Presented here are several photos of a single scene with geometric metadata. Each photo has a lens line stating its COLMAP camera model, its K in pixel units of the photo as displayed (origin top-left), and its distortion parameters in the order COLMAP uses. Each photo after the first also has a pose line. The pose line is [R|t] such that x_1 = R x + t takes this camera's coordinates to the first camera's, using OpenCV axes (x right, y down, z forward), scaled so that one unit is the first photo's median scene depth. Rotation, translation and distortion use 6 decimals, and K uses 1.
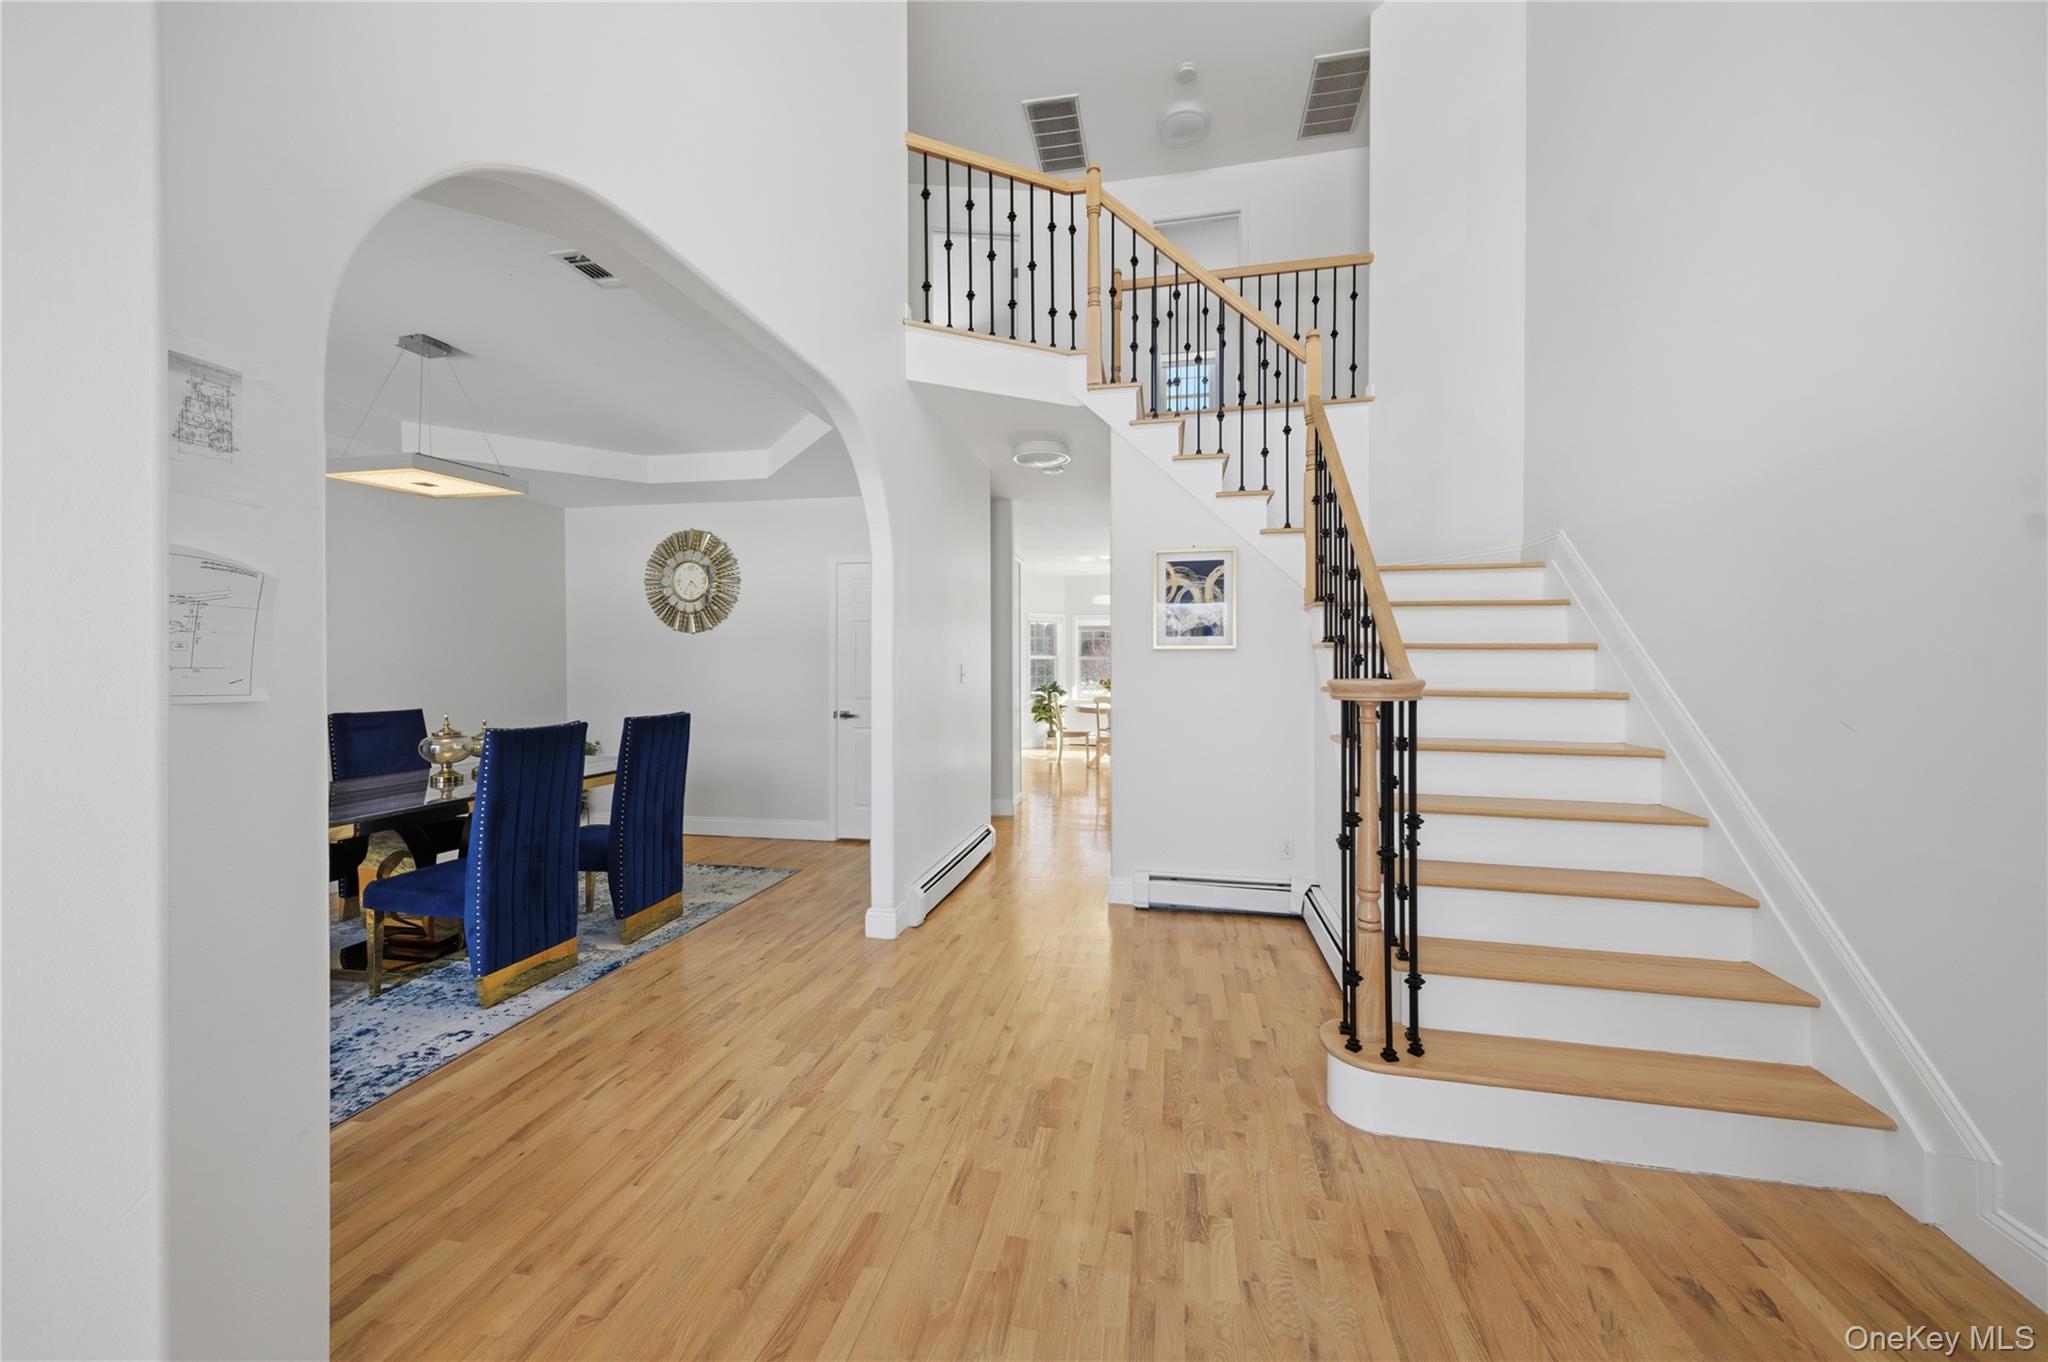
lens RADIAL K [[749.8, 0, 1026.1], [0, 749.8, 670.8], [0, 0, 1]] dist [-0.002217, -0.000465]
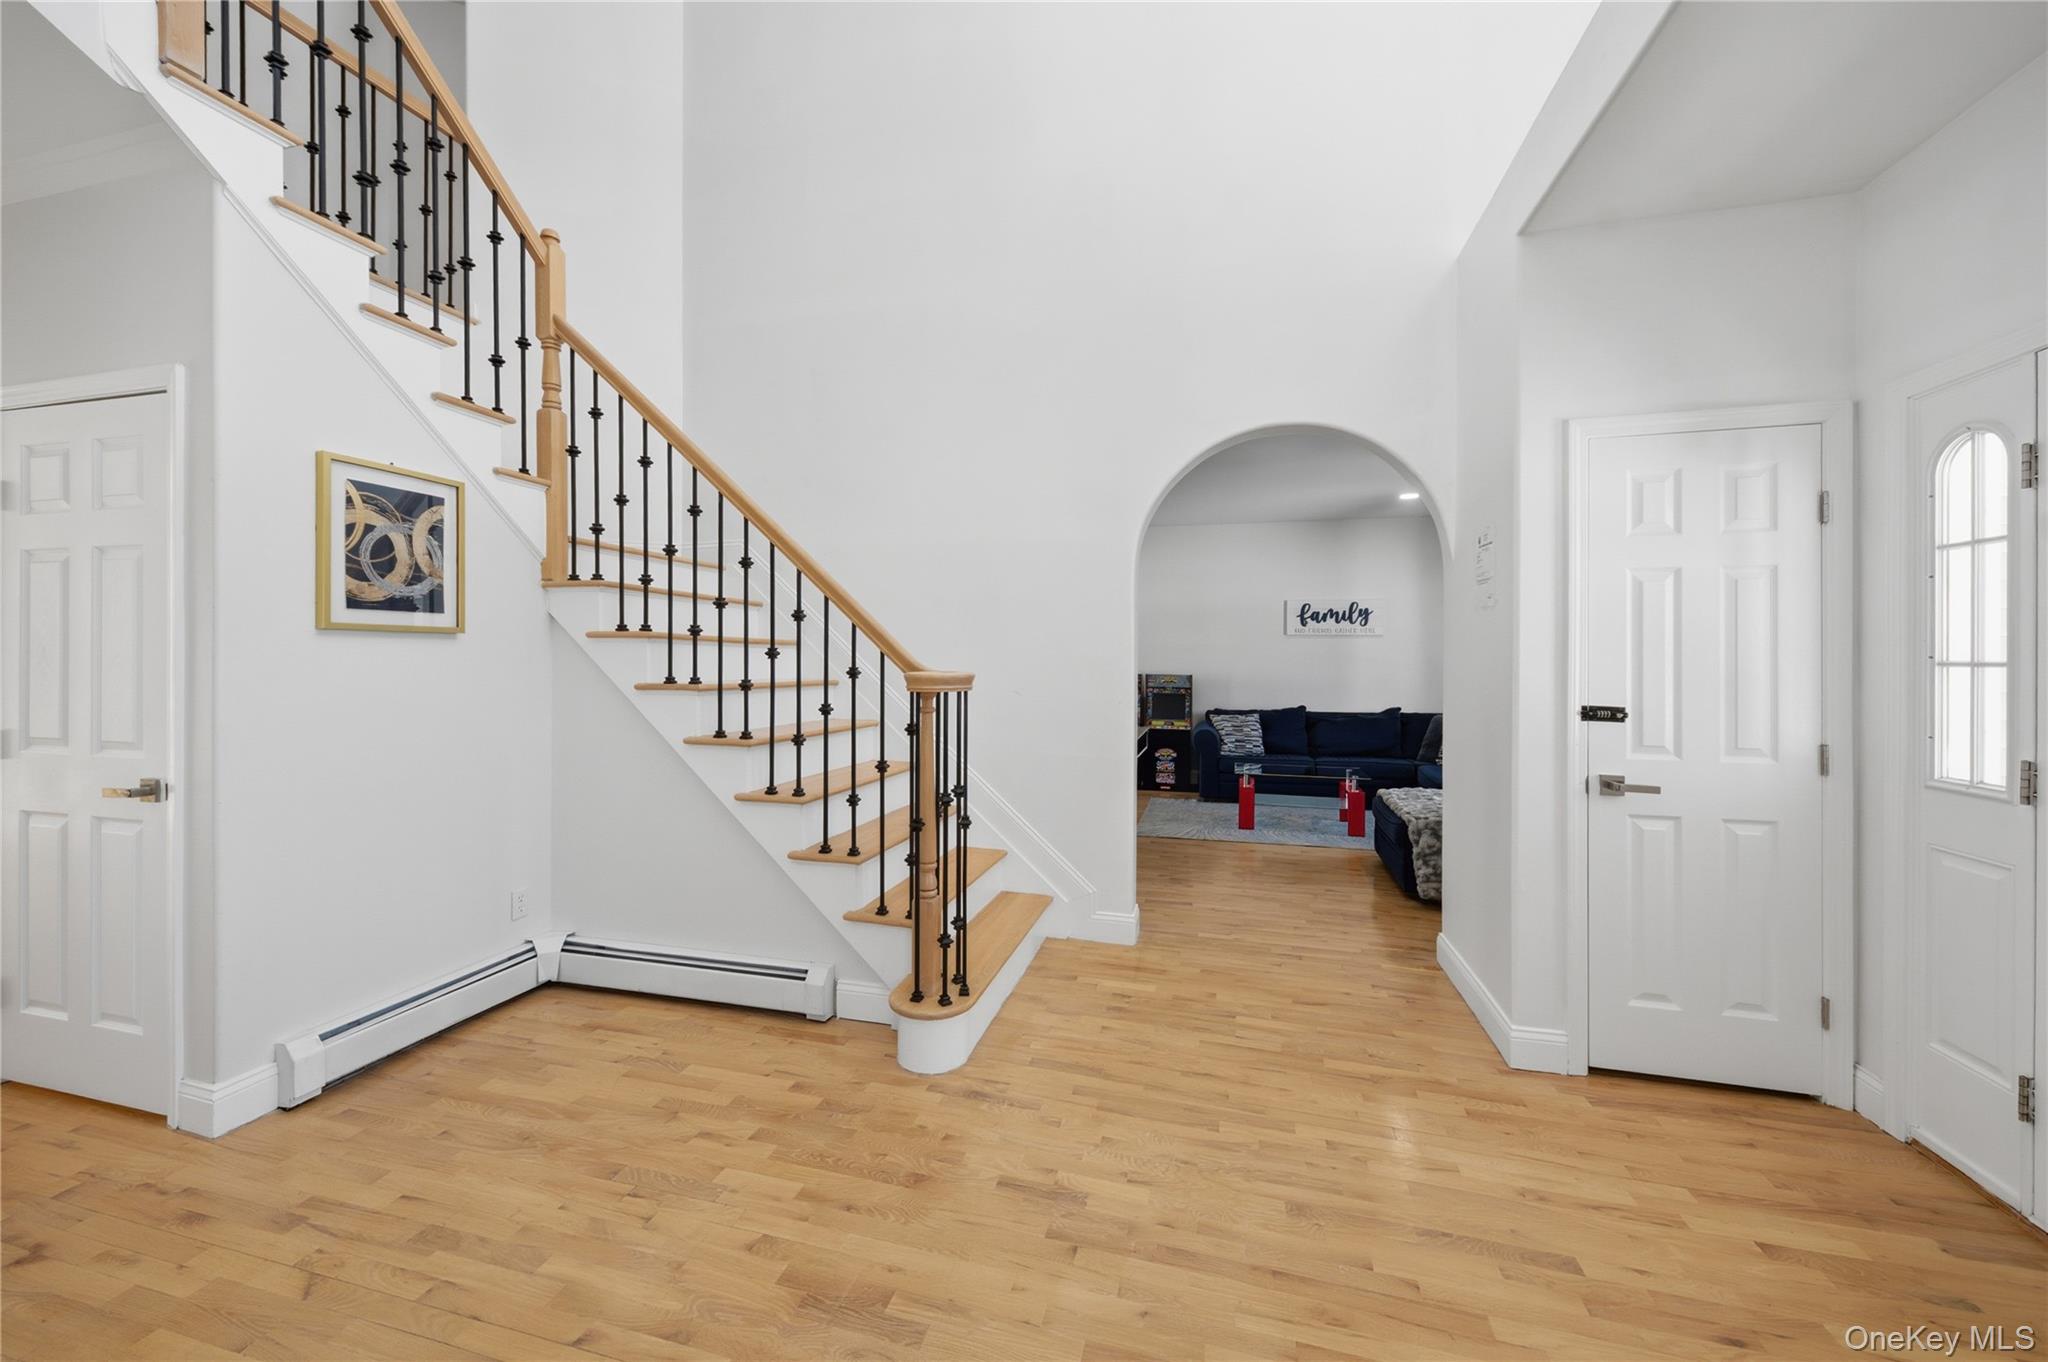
lens RADIAL K [[749.8, 0, 1031.3], [0, 749.8, 670.2], [0, 0, 1]] dist [-0.002217, -0.000465]
pose [[0.046637, -0.014367, 0.998809, -0.524667], [-0.000030, 0.999897, 0.014384, -0.009387], [-0.998912, -0.000701, 0.046631, 0.641967]]
